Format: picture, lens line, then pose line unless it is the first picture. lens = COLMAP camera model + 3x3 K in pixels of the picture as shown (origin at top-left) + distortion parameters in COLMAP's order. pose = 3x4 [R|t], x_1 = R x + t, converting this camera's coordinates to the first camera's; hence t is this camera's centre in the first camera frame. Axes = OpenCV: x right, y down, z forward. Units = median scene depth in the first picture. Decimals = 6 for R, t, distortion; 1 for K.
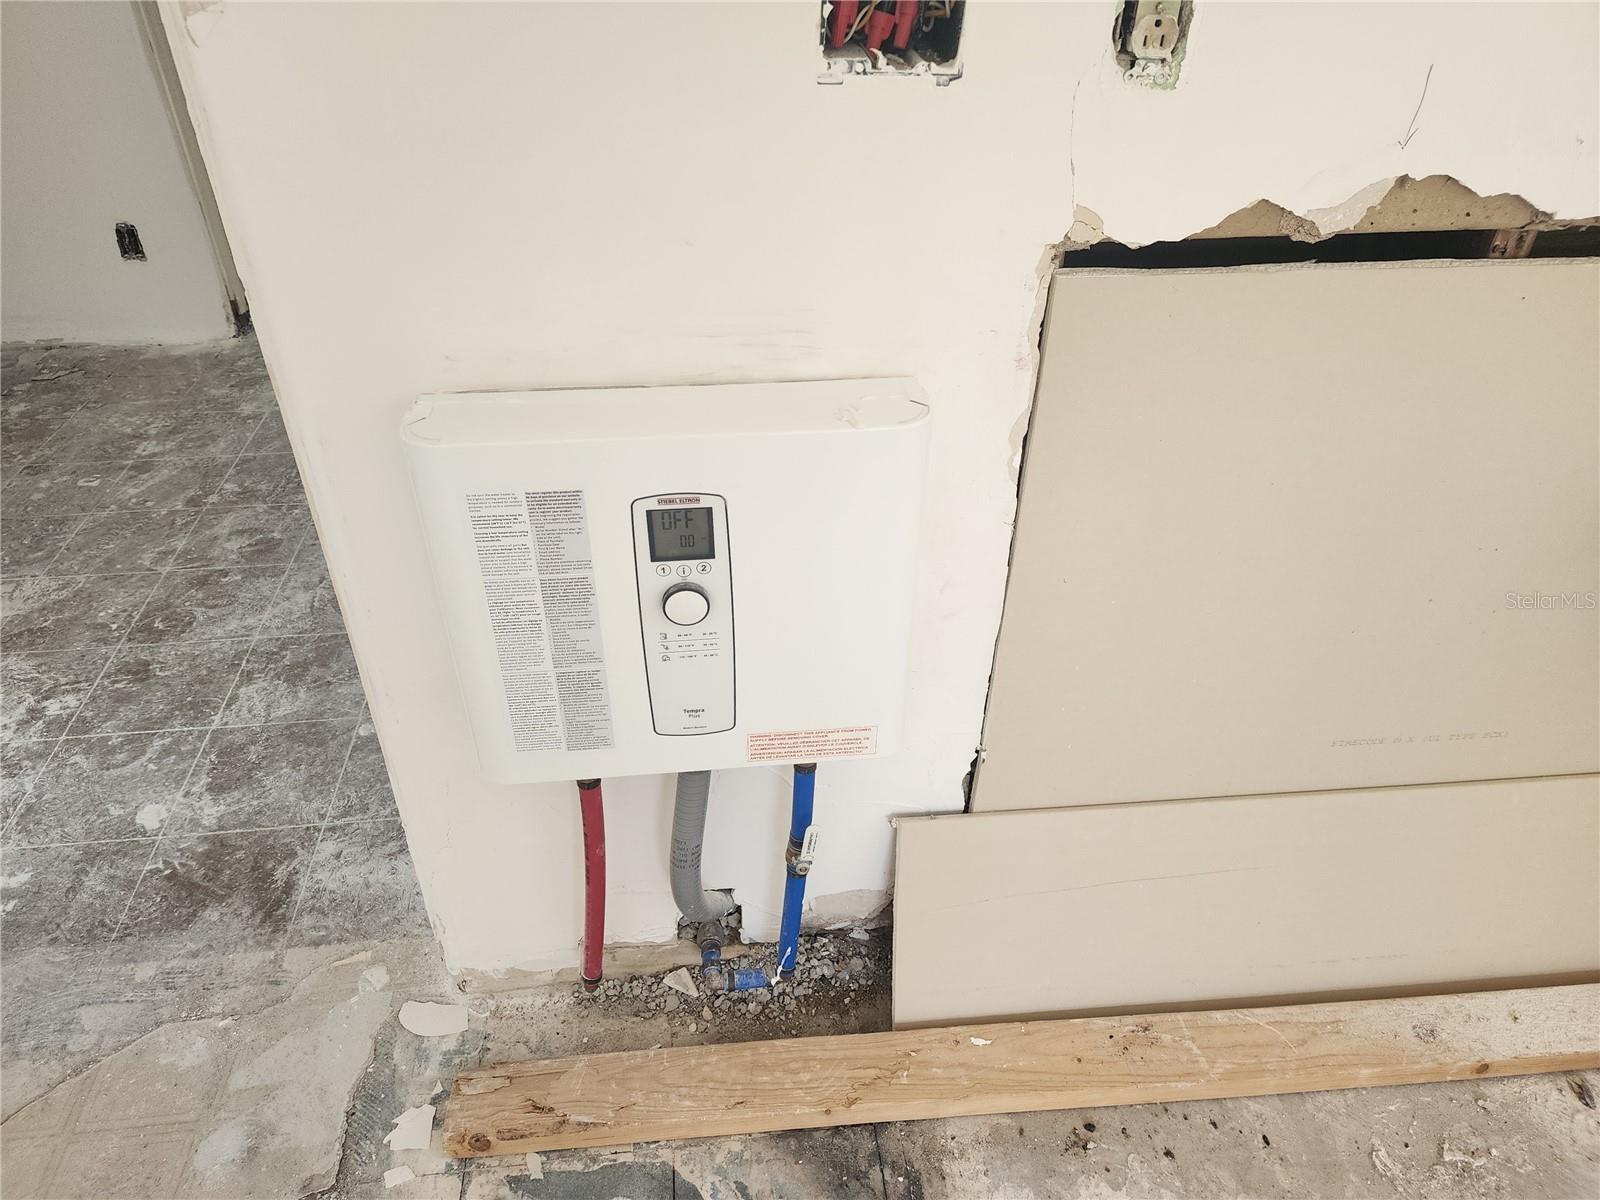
lens RADIAL K [[1051.2, 0, 799.2], [0, 1051.2, 588.5], [0, 0, 1]] dist [0.093461, -0.081998]
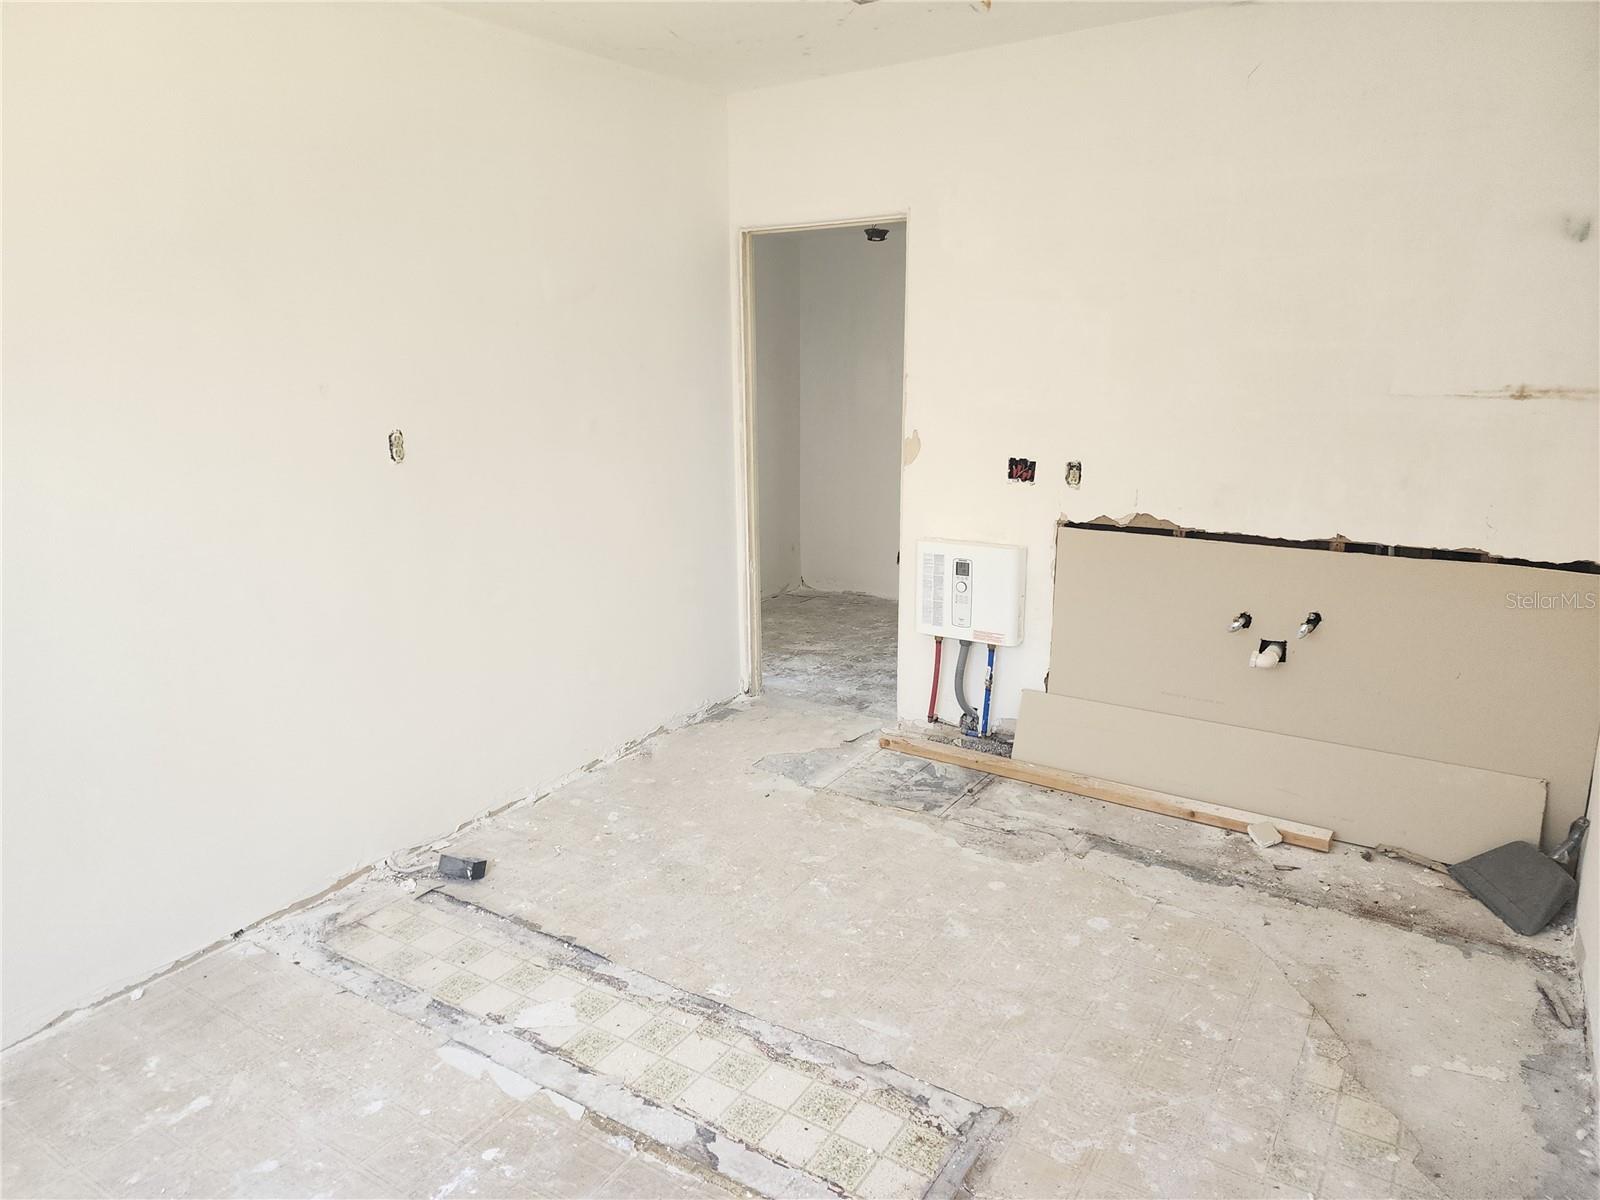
lens RADIAL K [[1051.2, 0, 799.2], [0, 1051.2, 588.5], [0, 0, 1]] dist [0.093461, -0.081998]
pose [[0.777493, 0.120396, -0.617259, 1.993391], [-0.352843, 0.895978, -0.269677, 1.386196], [0.520583, 0.427468, 0.739097, -2.491339]]
